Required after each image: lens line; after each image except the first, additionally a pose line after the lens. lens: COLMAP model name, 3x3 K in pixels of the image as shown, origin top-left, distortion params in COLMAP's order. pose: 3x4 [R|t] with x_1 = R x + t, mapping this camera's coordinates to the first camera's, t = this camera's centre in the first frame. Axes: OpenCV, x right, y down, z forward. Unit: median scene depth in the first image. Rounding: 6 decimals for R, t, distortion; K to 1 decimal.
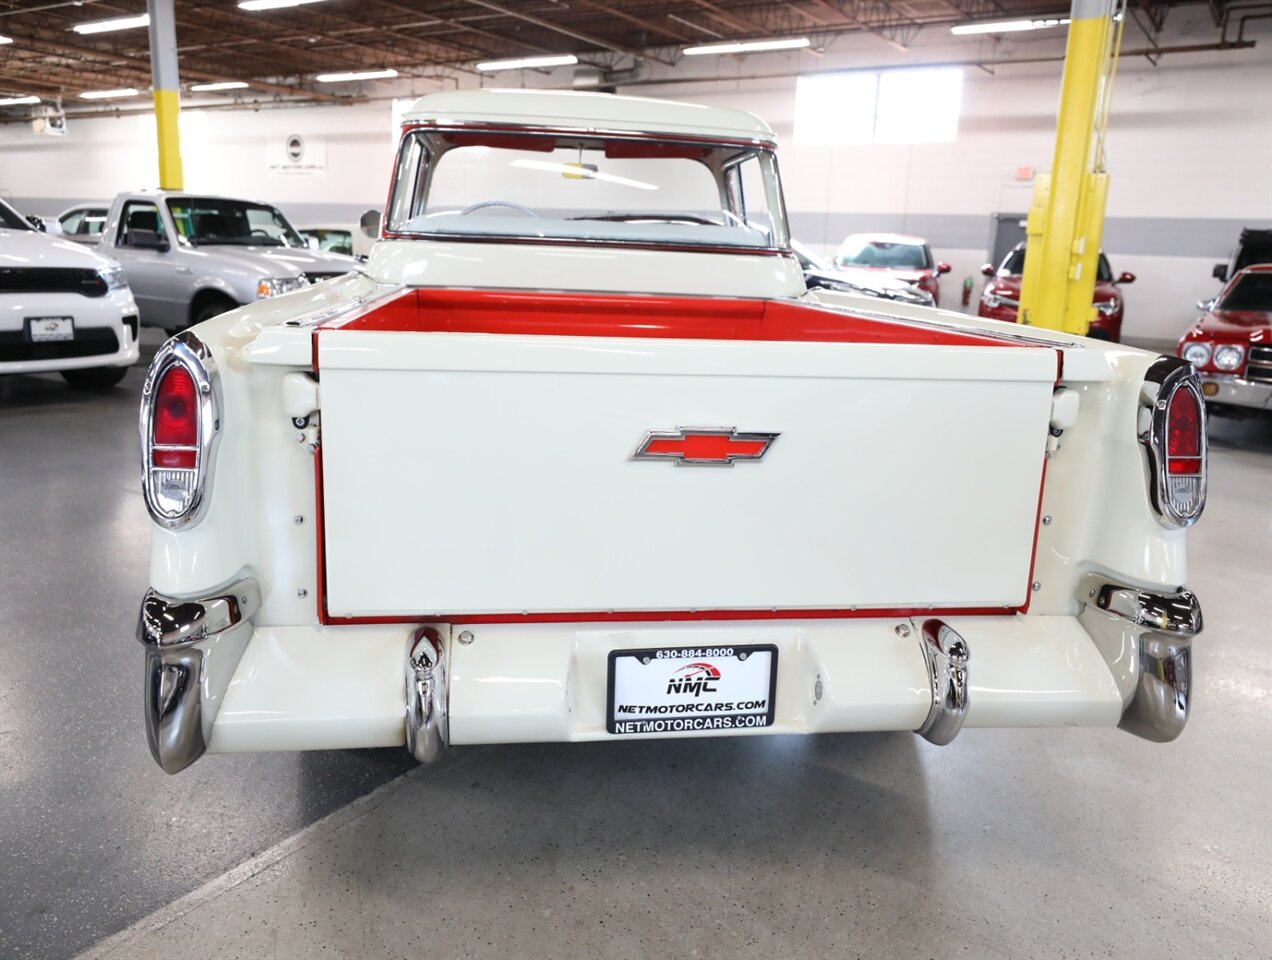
lens RADIAL K [[1003.6, 0, 636.0], [0, 1003.6, 480.0], [0, 0, 1]] dist [0.011459, 0.005142]
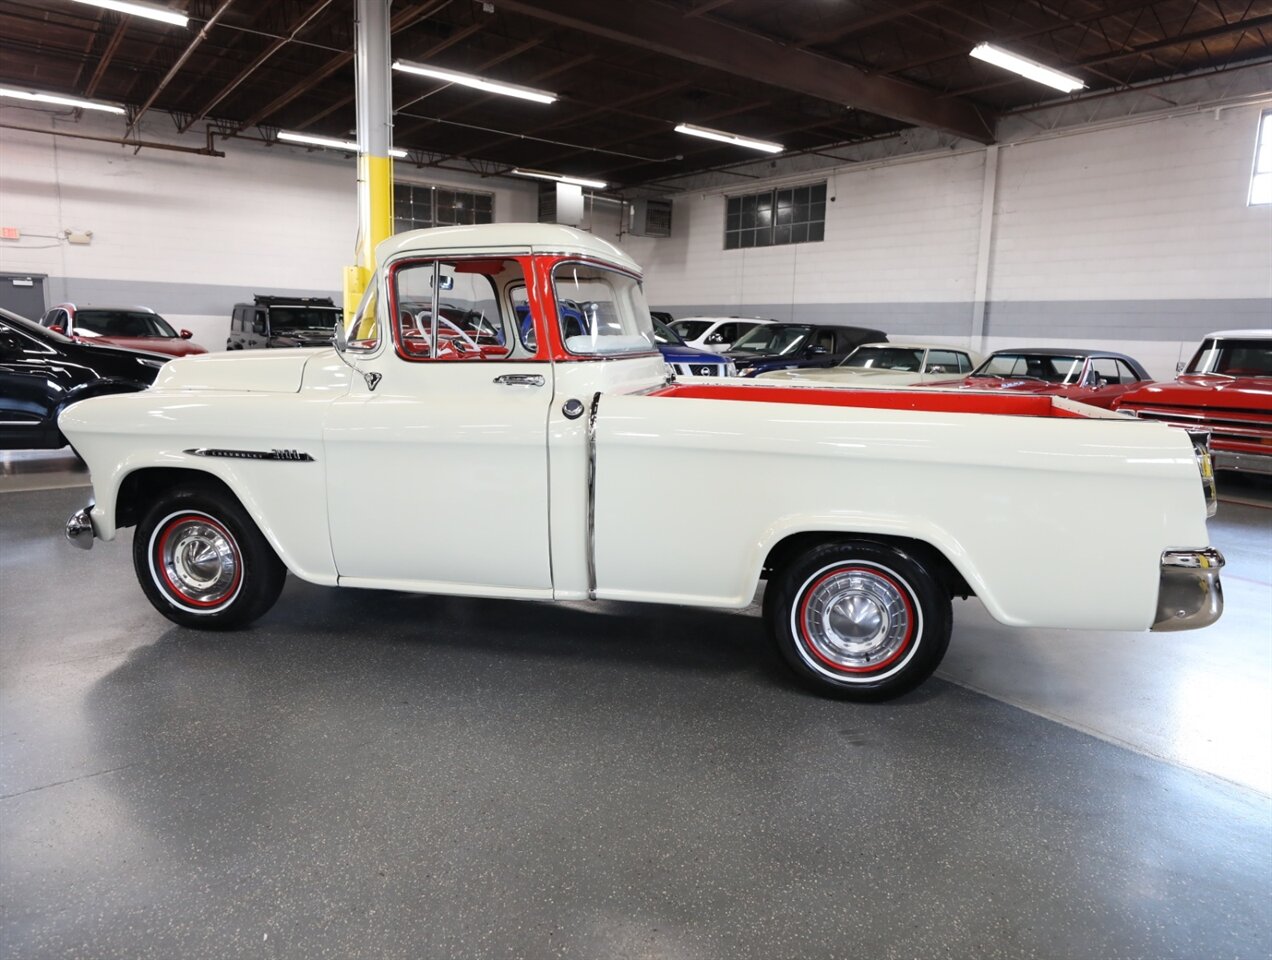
lens RADIAL K [[840.1, 0, 638.5], [0, 840.1, 476.6], [0, 0, 1]] dist [0.001377, 0.003432]
pose [[0.344086, -0.190868, 0.919334, -2.202010], [0.198666, 0.971752, 0.127395, -0.445925], [-0.917680, 0.138806, 0.372285, 1.226269]]
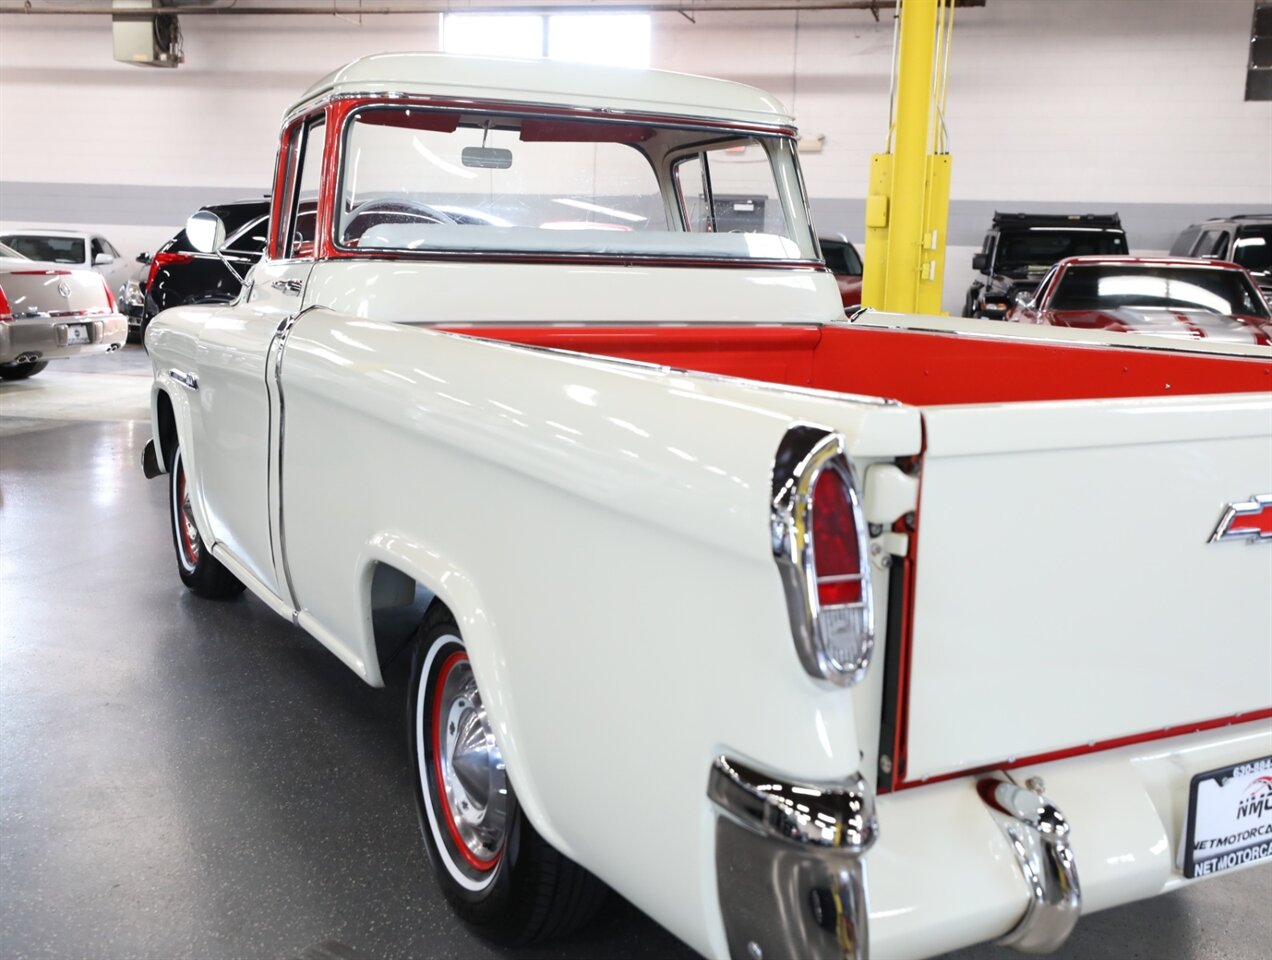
lens RADIAL K [[1368.5, 0, 631.6], [0, 1368.5, 484.6], [0, 0, 1]] dist [0.037670, 0.028849]
pose [[0.939104, -0.073673, 0.335643, -0.790522], [0.089133, 0.995541, -0.030868, -0.070240], [-0.331872, 0.058905, 0.941483, 0.073957]]
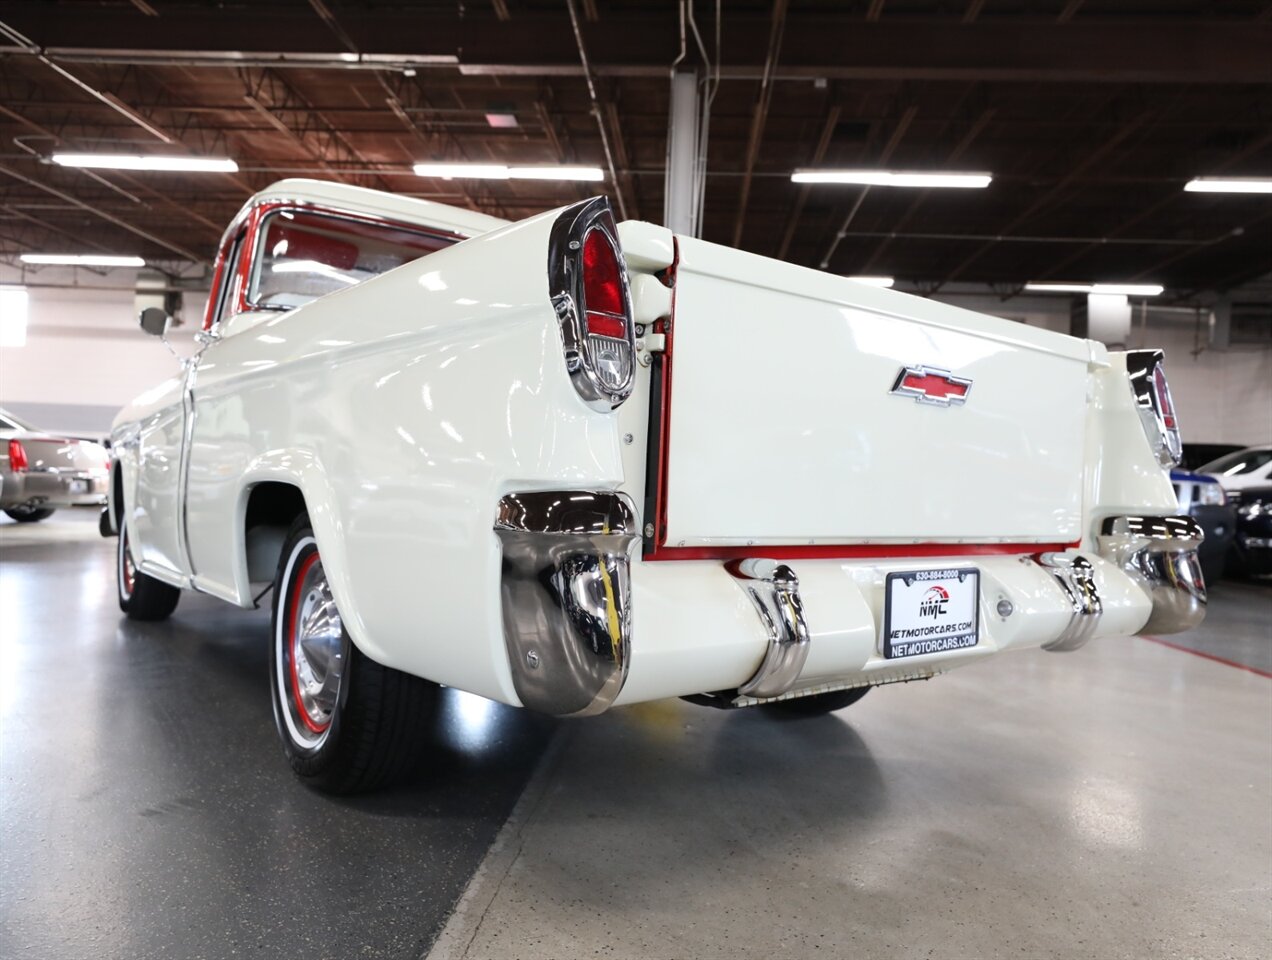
lens RADIAL K [[904.0, 0, 636.3], [0, 904.0, 477.3], [0, 0, 1]] dist [0.001648, 0.004403]
pose [[0.875188, 0.003375, 0.483771, -0.687668], [0.101842, 0.976282, -0.191052, 0.218698], [-0.472942, 0.216475, 0.854087, 0.287999]]
